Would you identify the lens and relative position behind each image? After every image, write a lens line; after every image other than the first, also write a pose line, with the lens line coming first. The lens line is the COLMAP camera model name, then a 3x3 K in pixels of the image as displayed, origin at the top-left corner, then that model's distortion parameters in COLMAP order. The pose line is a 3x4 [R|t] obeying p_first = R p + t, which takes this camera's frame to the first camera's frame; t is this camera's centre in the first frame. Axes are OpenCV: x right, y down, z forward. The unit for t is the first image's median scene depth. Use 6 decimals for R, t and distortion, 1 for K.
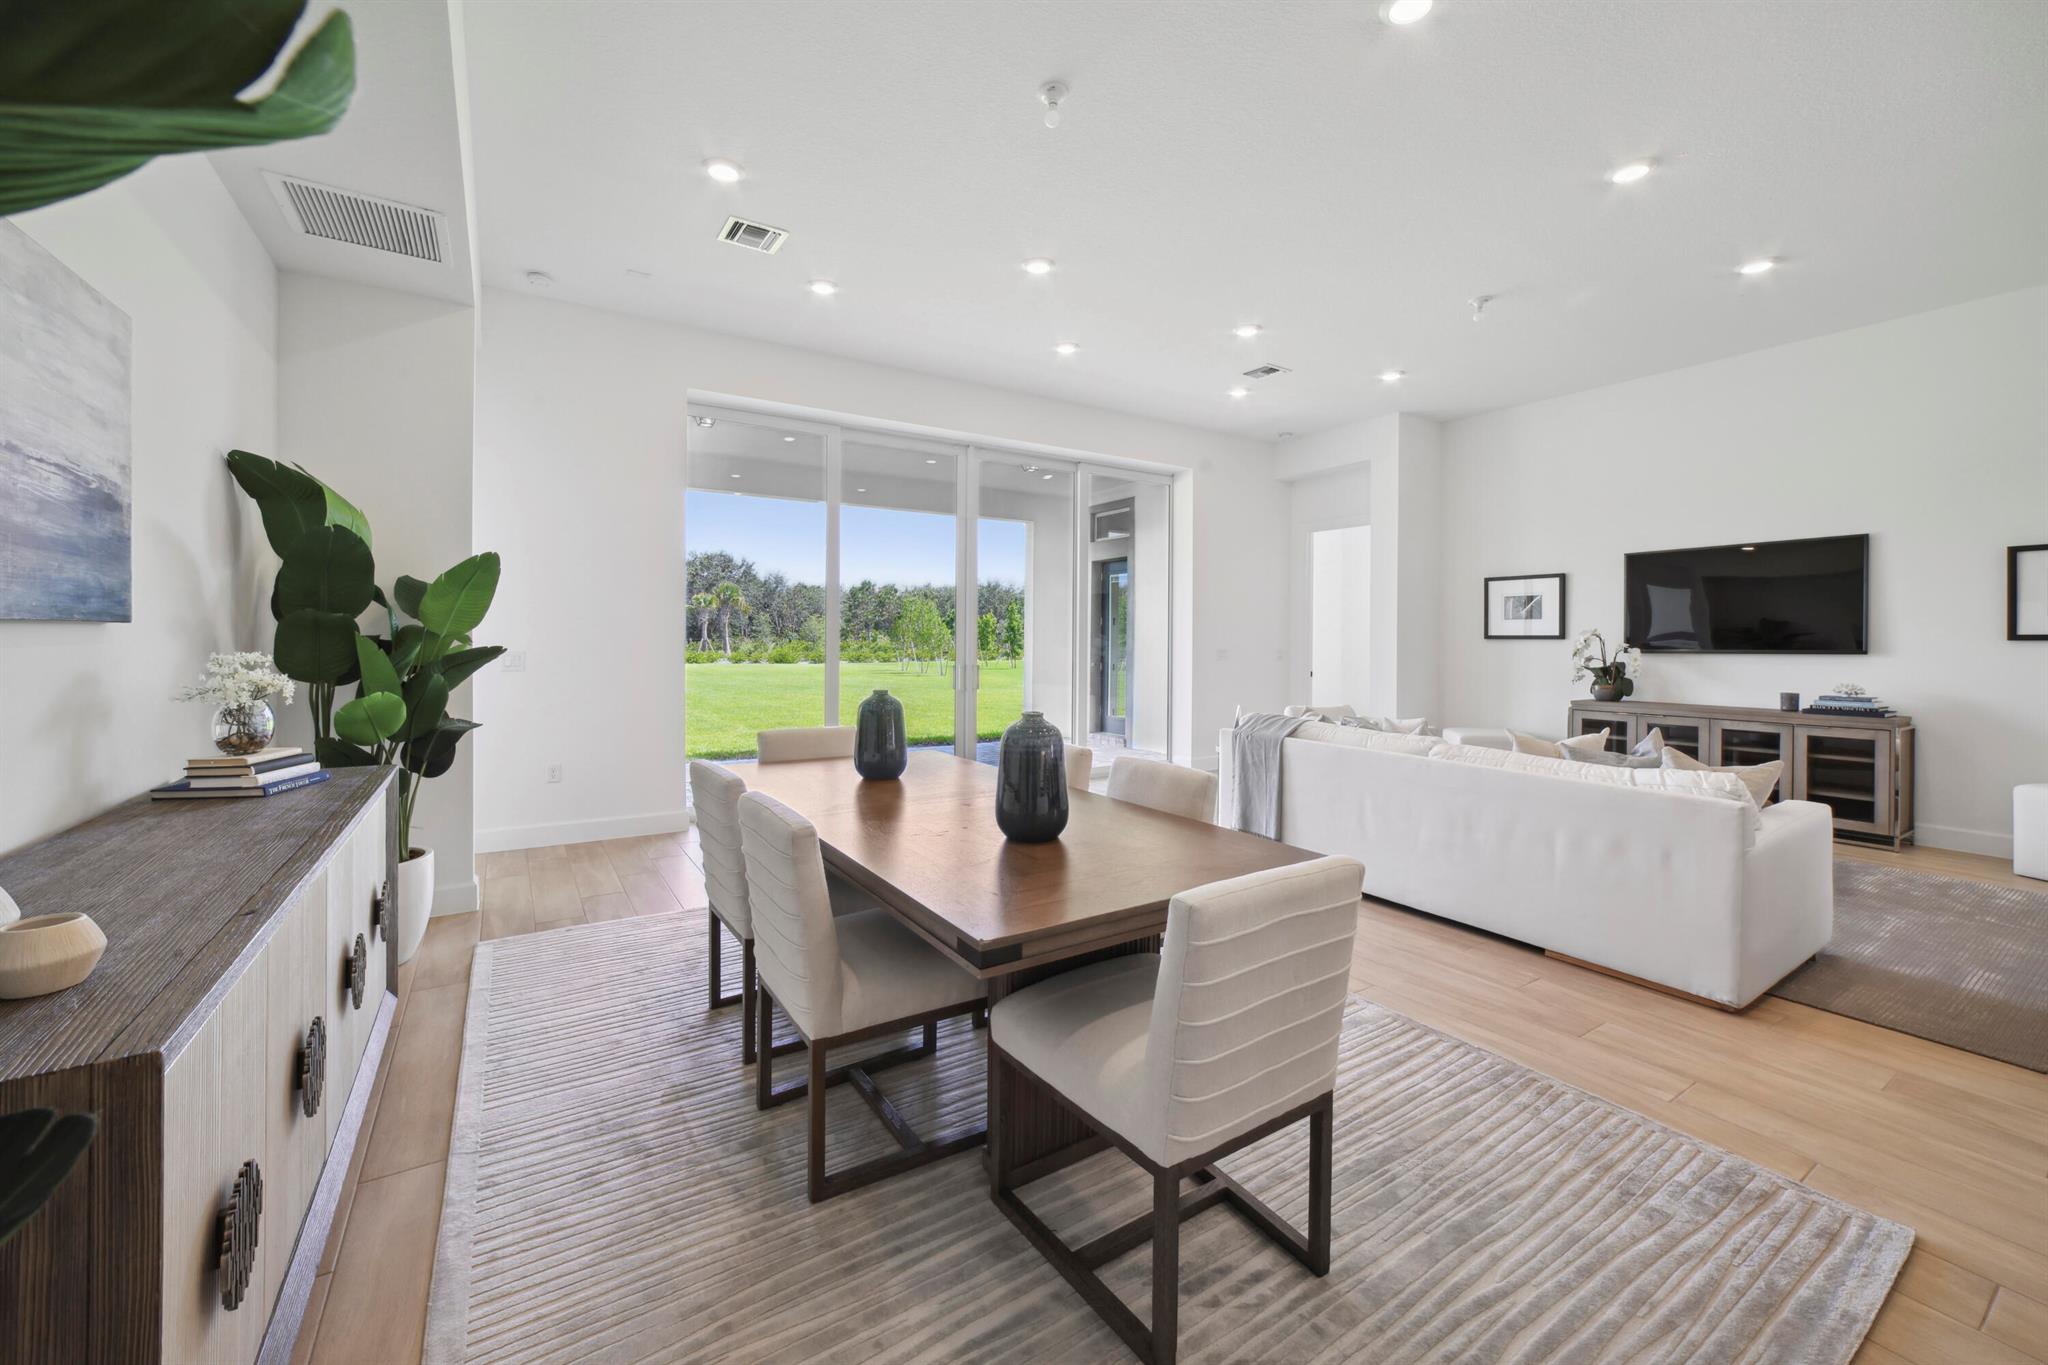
lens RADIAL K [[812.0, 0, 996.5], [0, 812.0, 653.1], [0, 0, 1]] dist [-0.009192, 0.000117]
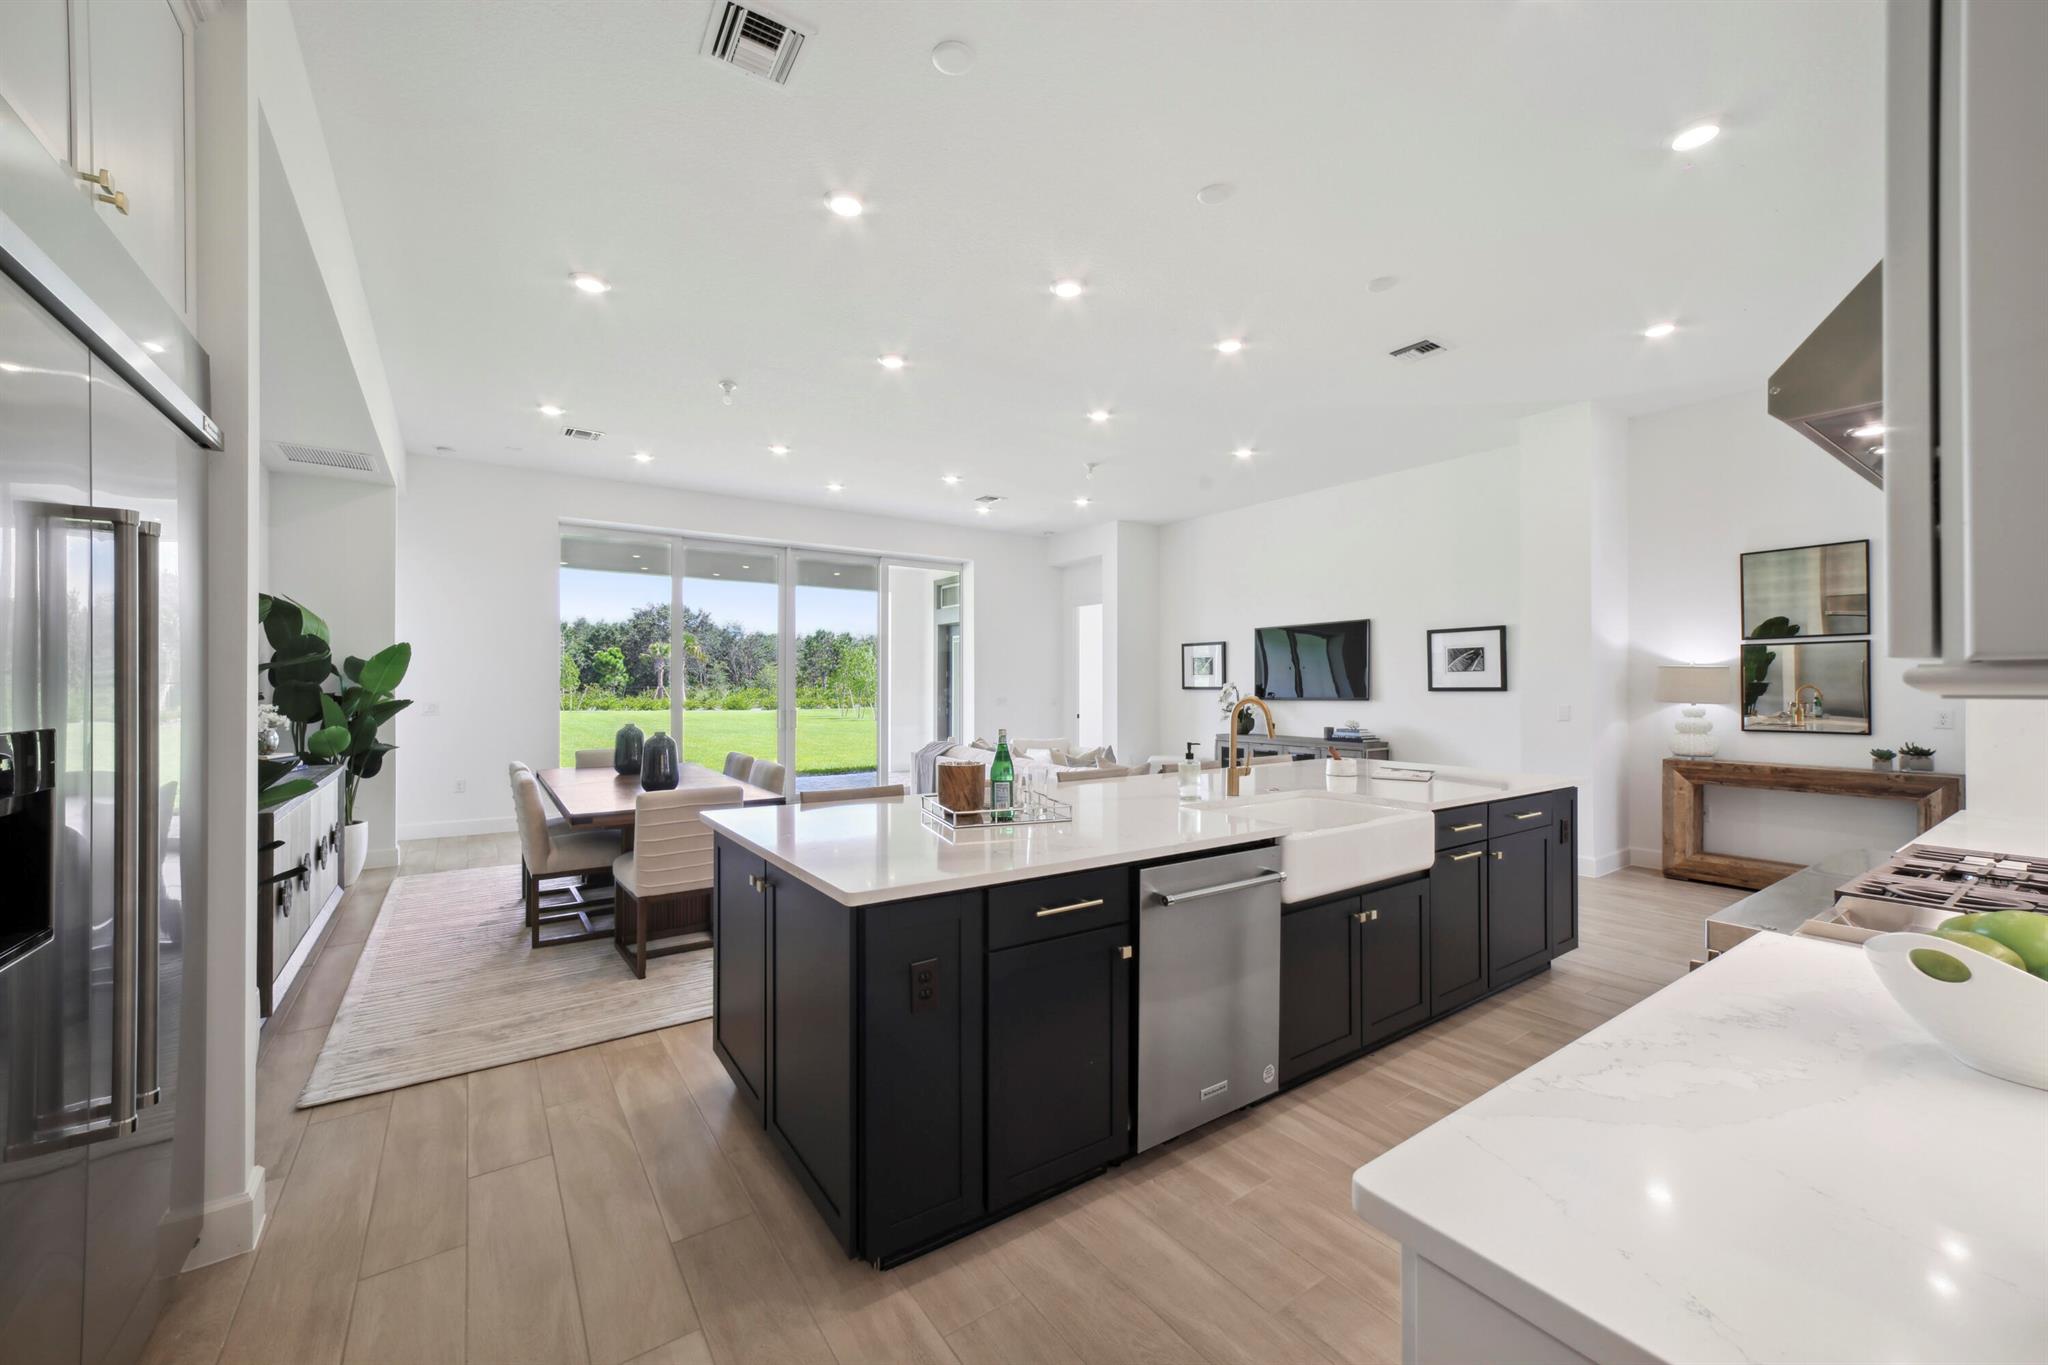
lens RADIAL K [[811.6, 0, 1006.6], [0, 811.6, 695.3], [0, 0, 1]] dist [-0.002144, 0.000095]
pose [[0.999173, -0.003097, 0.040545, 0.500748], [0.003275, 0.999985, -0.004320, -0.005240], [-0.040531, 0.004449, 0.999168, -0.657061]]
